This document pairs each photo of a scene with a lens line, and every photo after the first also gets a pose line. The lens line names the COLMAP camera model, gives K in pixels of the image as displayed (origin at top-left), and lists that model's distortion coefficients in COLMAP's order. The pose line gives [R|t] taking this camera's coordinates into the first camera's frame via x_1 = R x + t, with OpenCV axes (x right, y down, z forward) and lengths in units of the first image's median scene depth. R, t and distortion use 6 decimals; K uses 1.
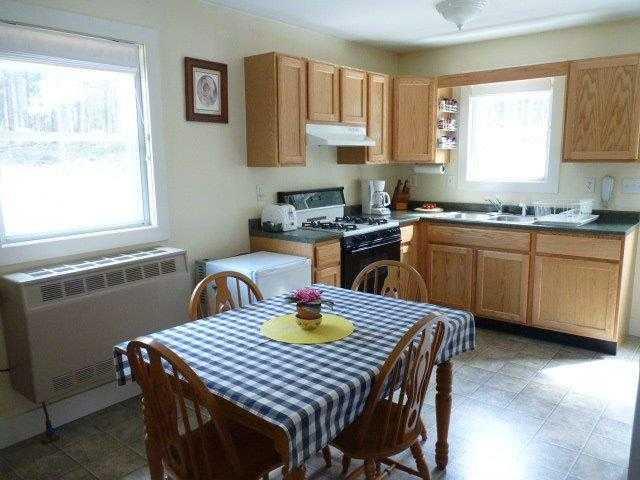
lens RADIAL K [[513.2, 0, 320.2], [0, 513.2, 242.2], [0, 0, 1]] dist [-0.019619, 0.003059]
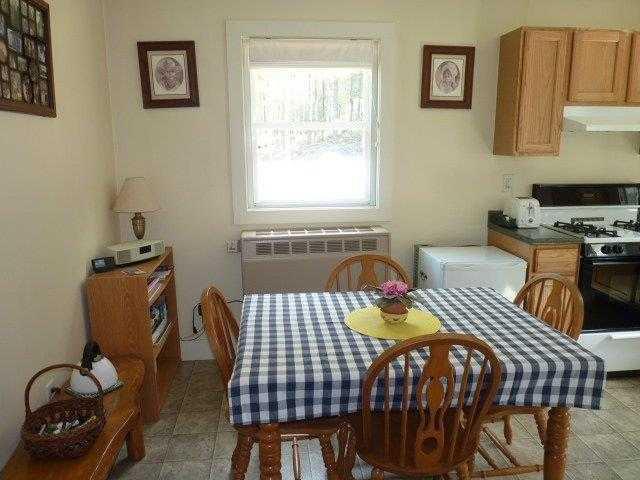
lens RADIAL K [[513.2, 0, 320.0], [0, 513.2, 245.7], [0, 0, 1]] dist [-0.019619, 0.003059]
pose [[0.710347, 0.147741, -0.688171, 0.301593], [-0.120695, 0.988808, 0.087699, -0.026421], [0.693426, 0.020762, 0.720228, 0.110744]]
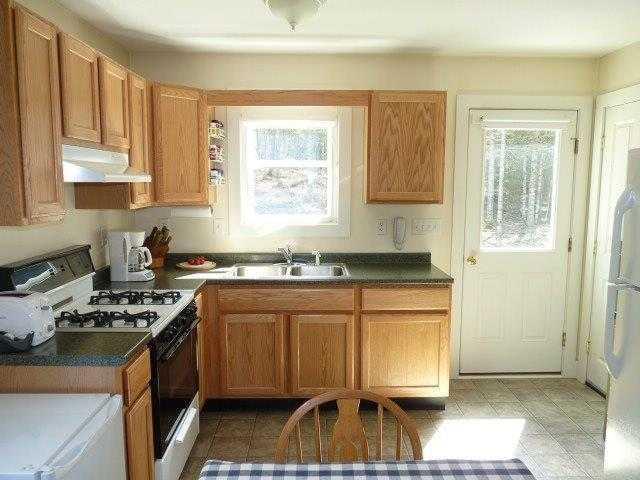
lens RADIAL K [[513.2, 0, 318.2], [0, 513.2, 240.5], [0, 0, 1]] dist [-0.019619, 0.003059]
pose [[0.754534, -0.063660, 0.653166, -0.183542], [0.096016, 0.995283, -0.013913, -0.093532], [-0.649199, 0.073212, 0.757087, 0.410264]]
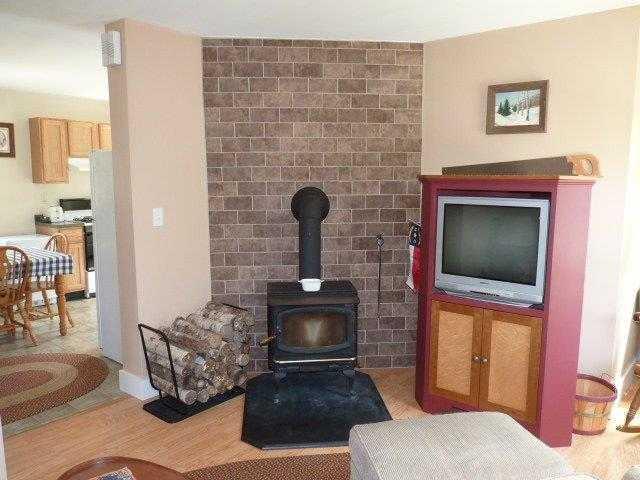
lens RADIAL K [[513.2, 0, 322.1], [0, 513.2, 246.9], [0, 0, 1]] dist [-0.019619, 0.003059]
pose [[0.999797, 0.018258, -0.008509, 0.815709], [-0.018454, 0.999553, -0.023521, 0.081770], [0.008076, 0.023673, 0.999687, -0.643866]]
